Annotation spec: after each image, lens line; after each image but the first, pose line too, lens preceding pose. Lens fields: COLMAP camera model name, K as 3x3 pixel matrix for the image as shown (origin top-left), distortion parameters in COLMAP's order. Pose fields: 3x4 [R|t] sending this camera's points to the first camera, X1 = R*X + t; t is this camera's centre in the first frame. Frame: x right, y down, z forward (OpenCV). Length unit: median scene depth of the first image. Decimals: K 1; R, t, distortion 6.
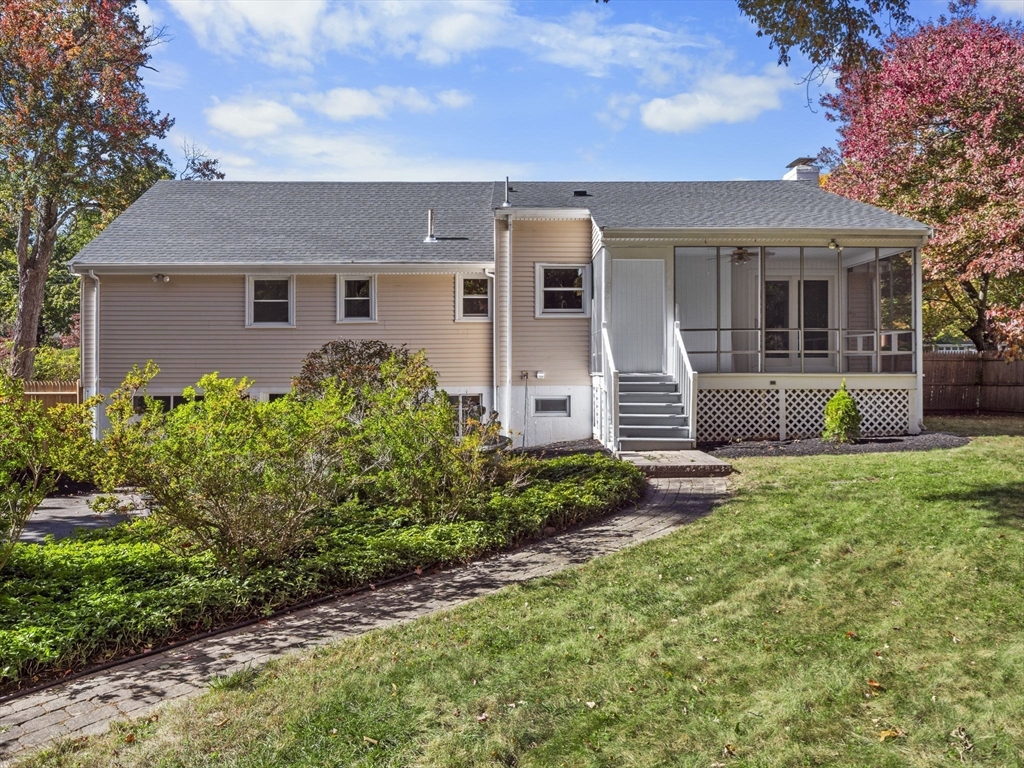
lens RADIAL K [[691.7, 0, 494.6], [0, 691.7, 377.6], [0, 0, 1]] dist [0.000187, -0.000104]
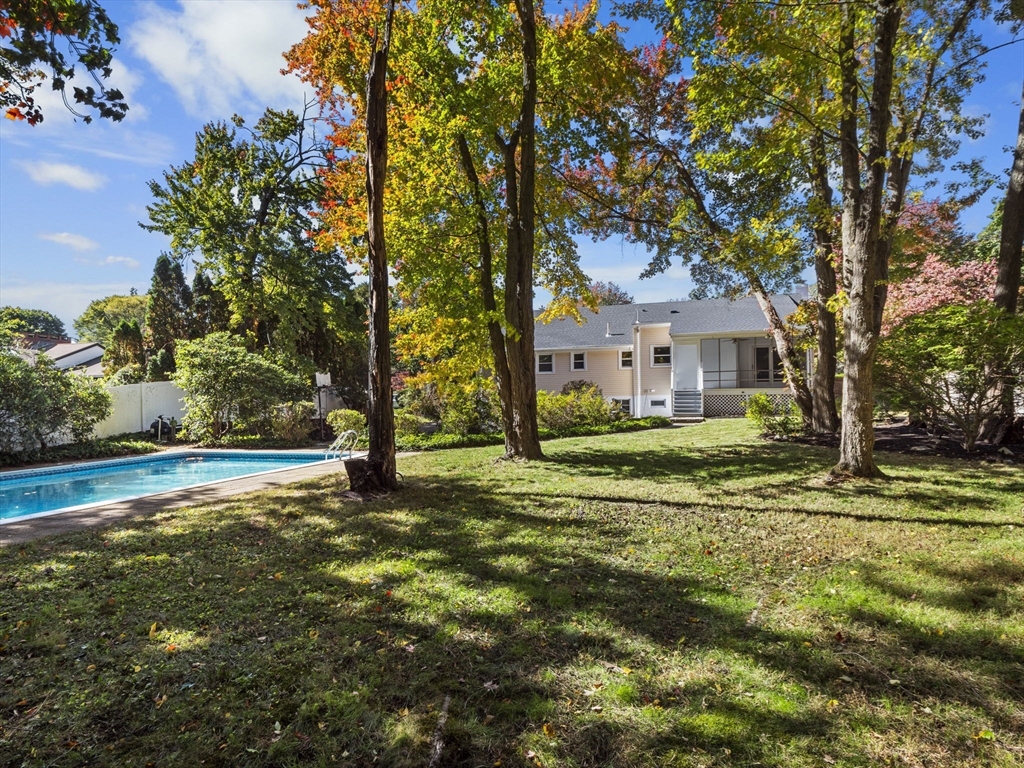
lens RADIAL K [[691.7, 0, 494.6], [0, 691.7, 377.6], [0, 0, 1]] dist [0.000187, -0.000104]
pose [[0.948364, -0.020570, -0.316518, 0.307165], [0.009878, 0.999326, -0.035347, 0.030559], [0.317032, 0.030395, 0.947928, -1.485734]]
